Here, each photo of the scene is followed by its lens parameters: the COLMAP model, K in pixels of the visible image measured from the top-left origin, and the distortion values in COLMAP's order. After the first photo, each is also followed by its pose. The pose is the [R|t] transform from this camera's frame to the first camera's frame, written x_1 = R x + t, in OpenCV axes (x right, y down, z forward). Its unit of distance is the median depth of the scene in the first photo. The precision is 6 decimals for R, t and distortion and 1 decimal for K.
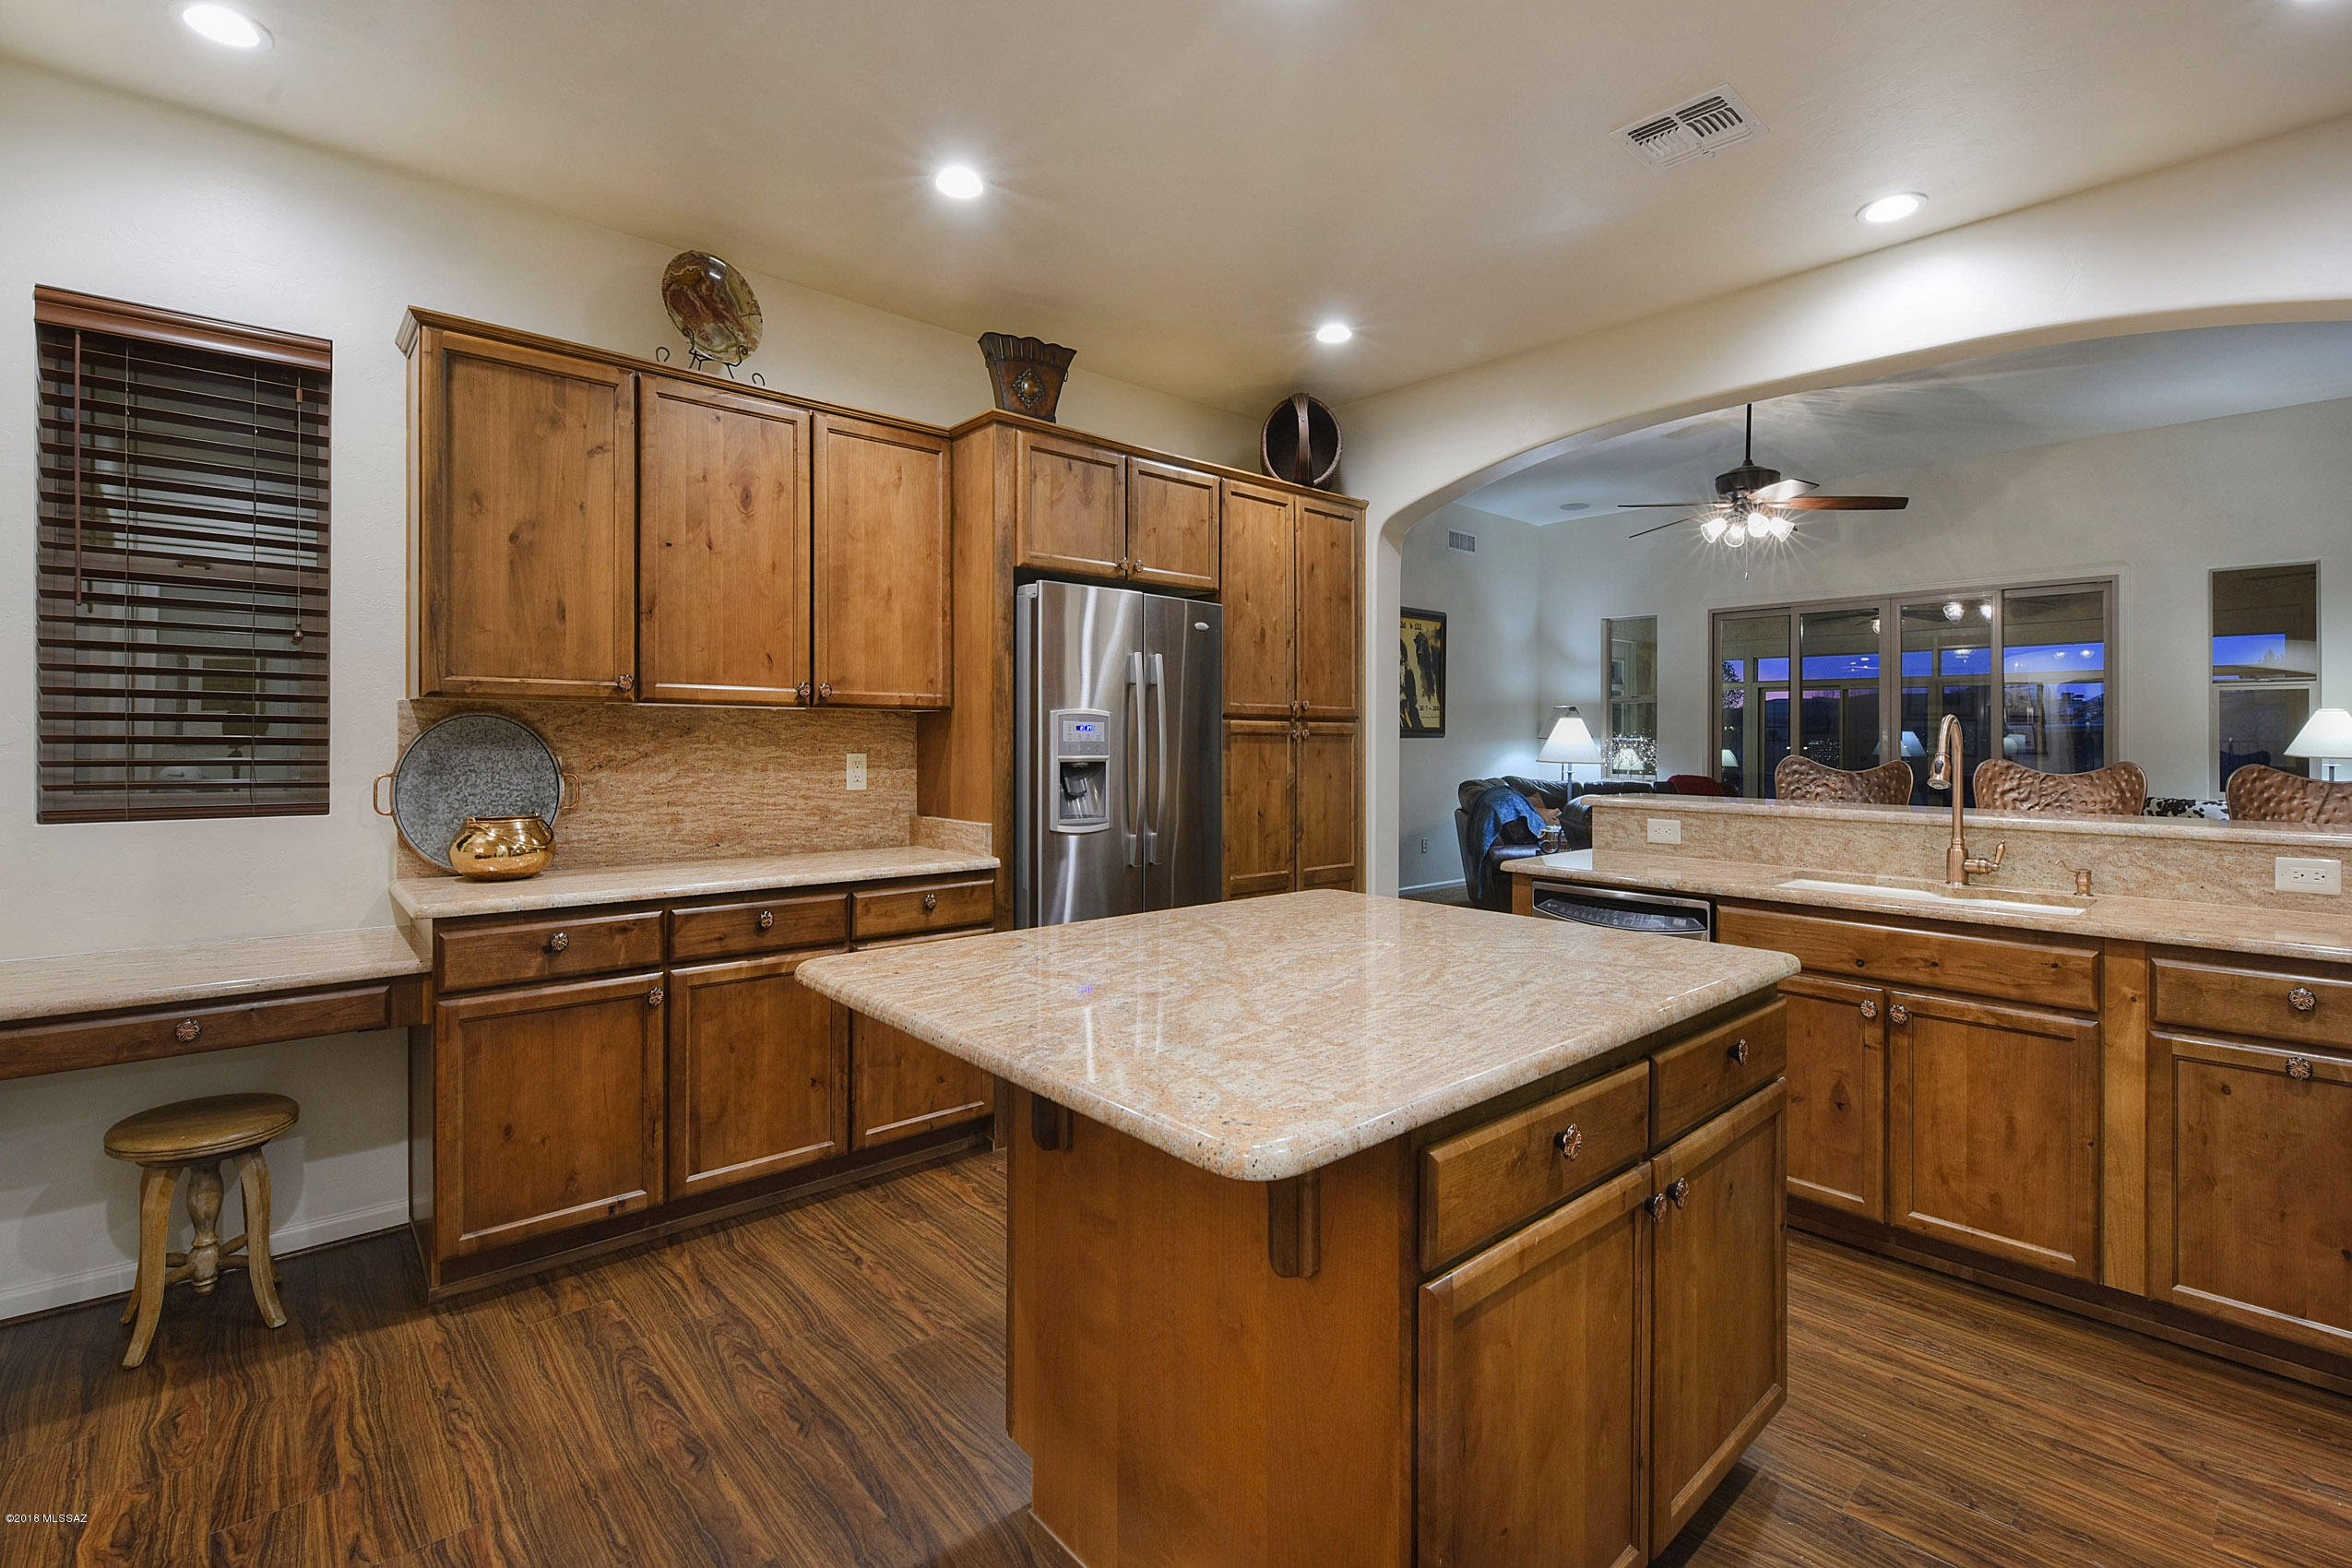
lens RADIAL K [[1086.7, 0, 1239.4], [0, 1086.7, 740.8], [0, 0, 1]] dist [-0.002876, -0.008963]
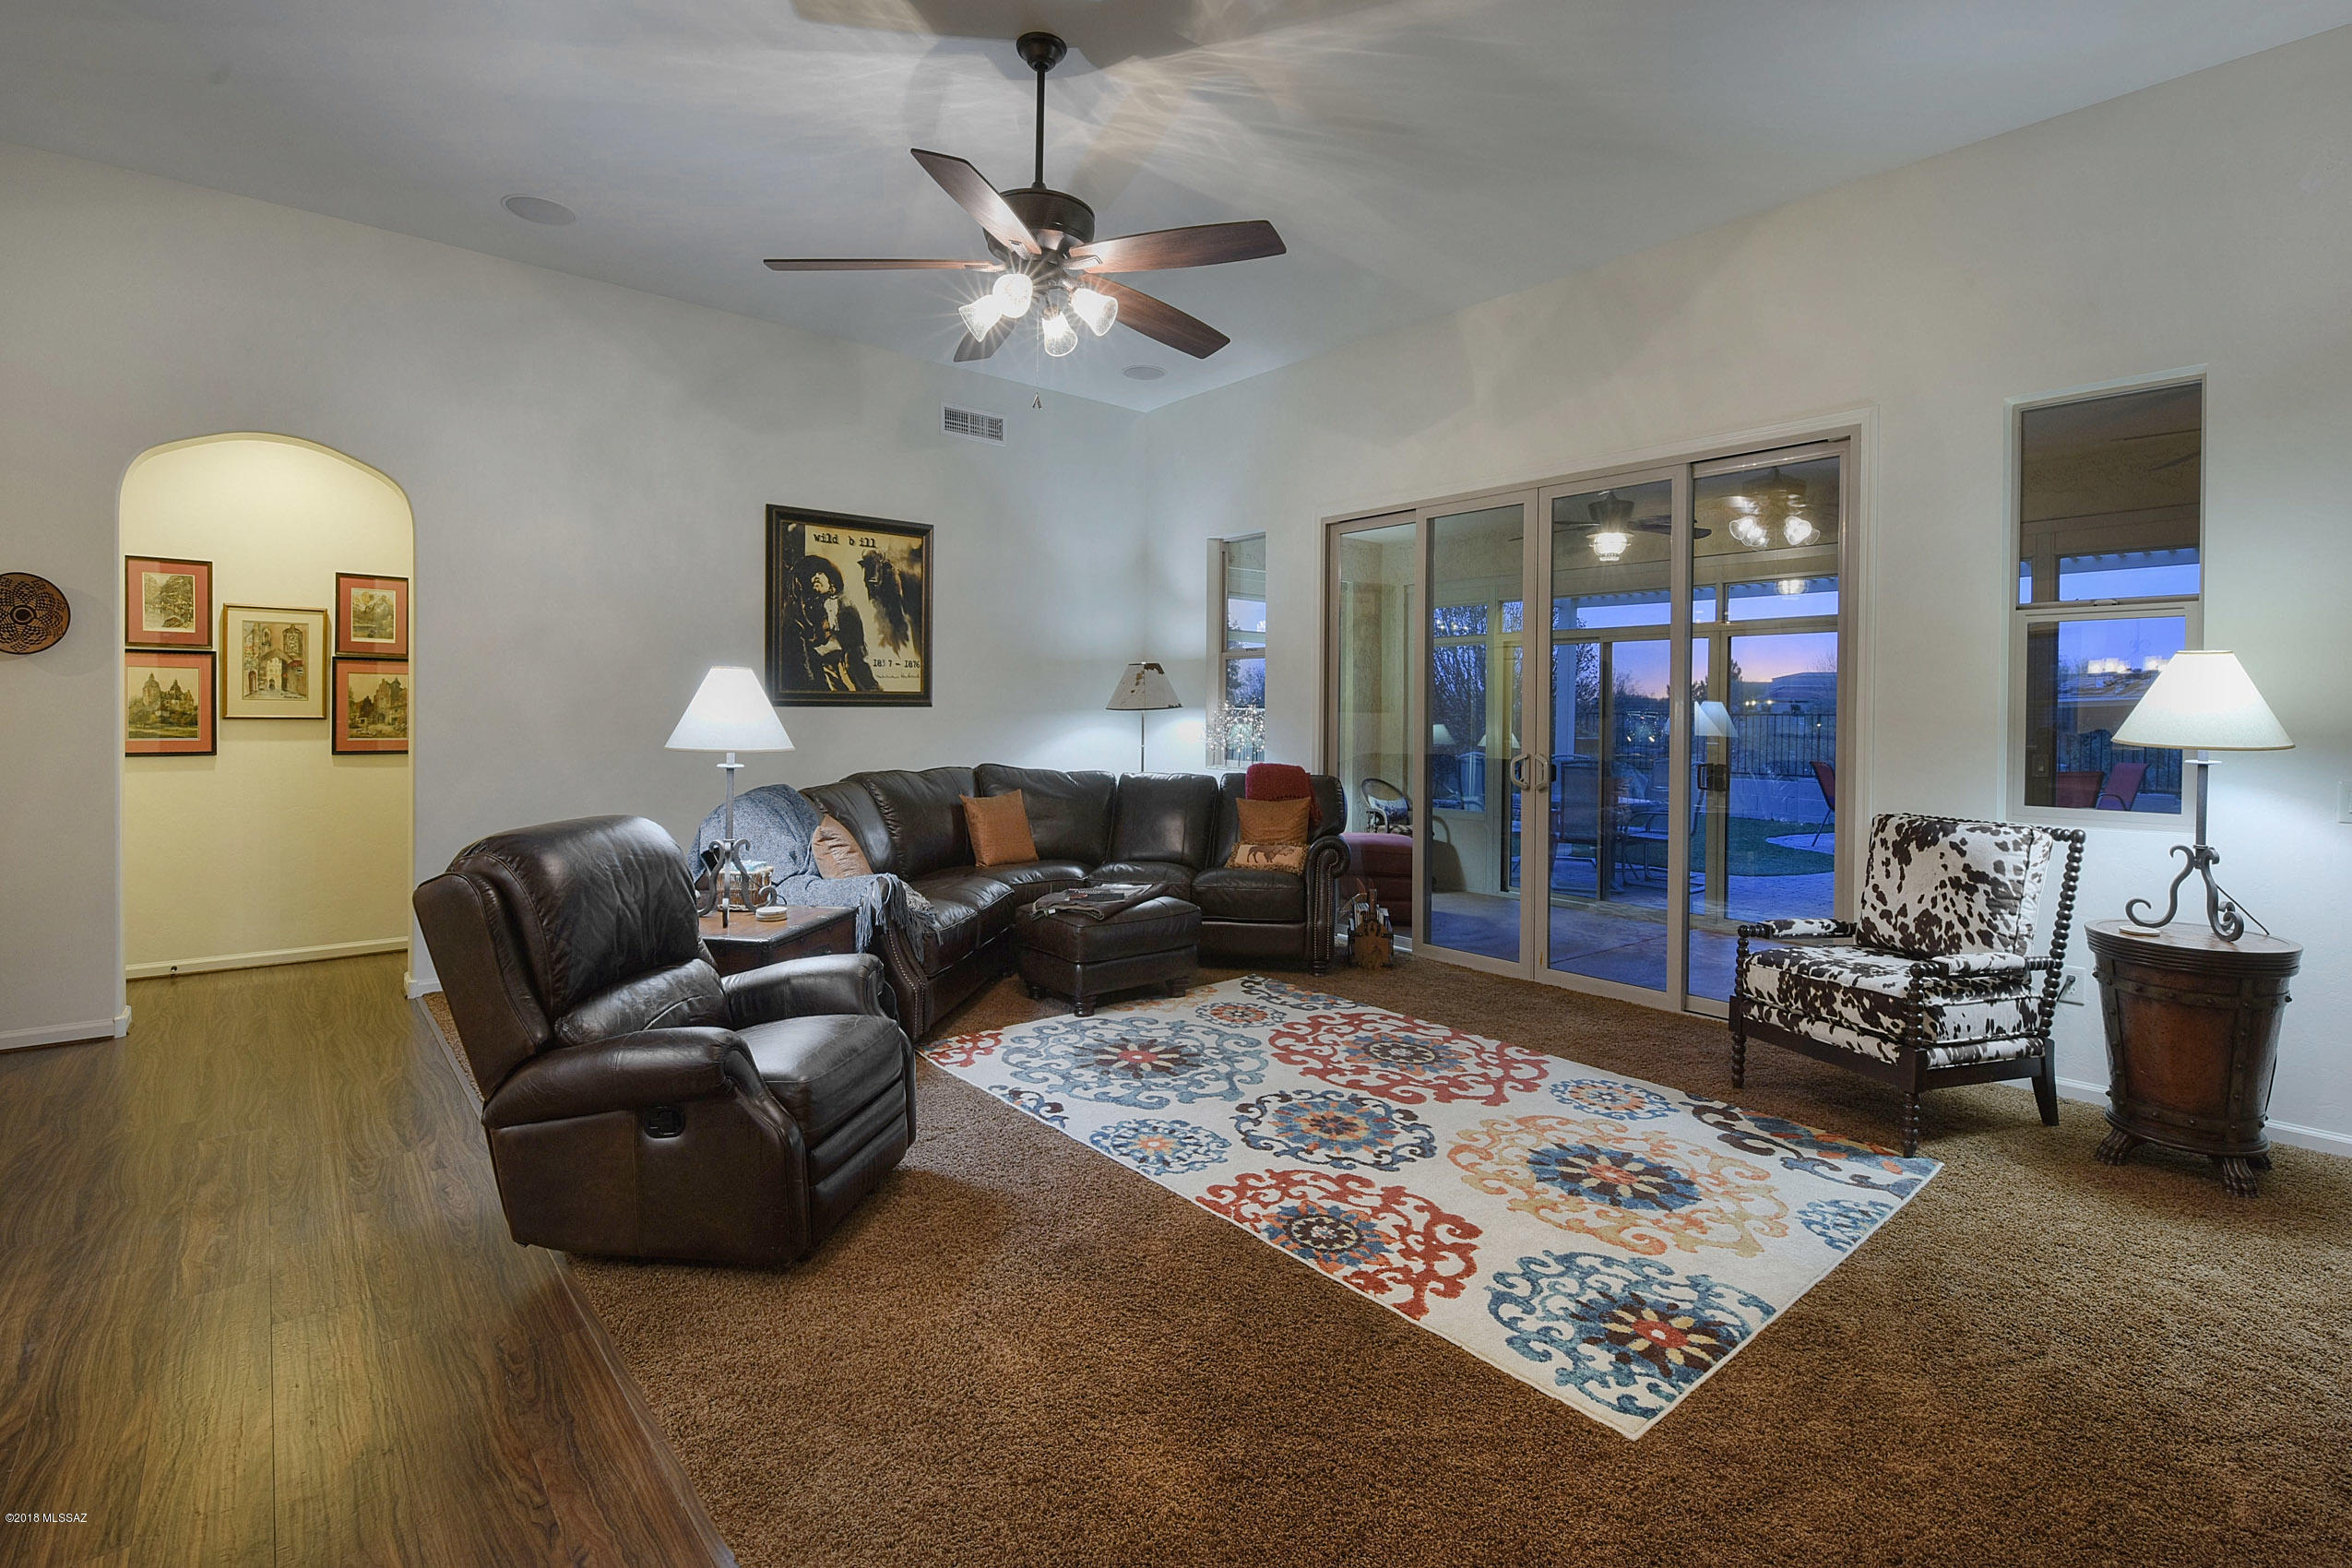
lens RADIAL K [[1086.7, 0, 1239.4], [0, 1086.7, 740.8], [0, 0, 1]] dist [-0.002876, -0.008963]
pose [[0.998724, 0.004602, -0.050298, 1.370306], [-0.003406, 0.999710, 0.023837, 0.003205], [0.050393, -0.023635, 0.998450, 1.069776]]
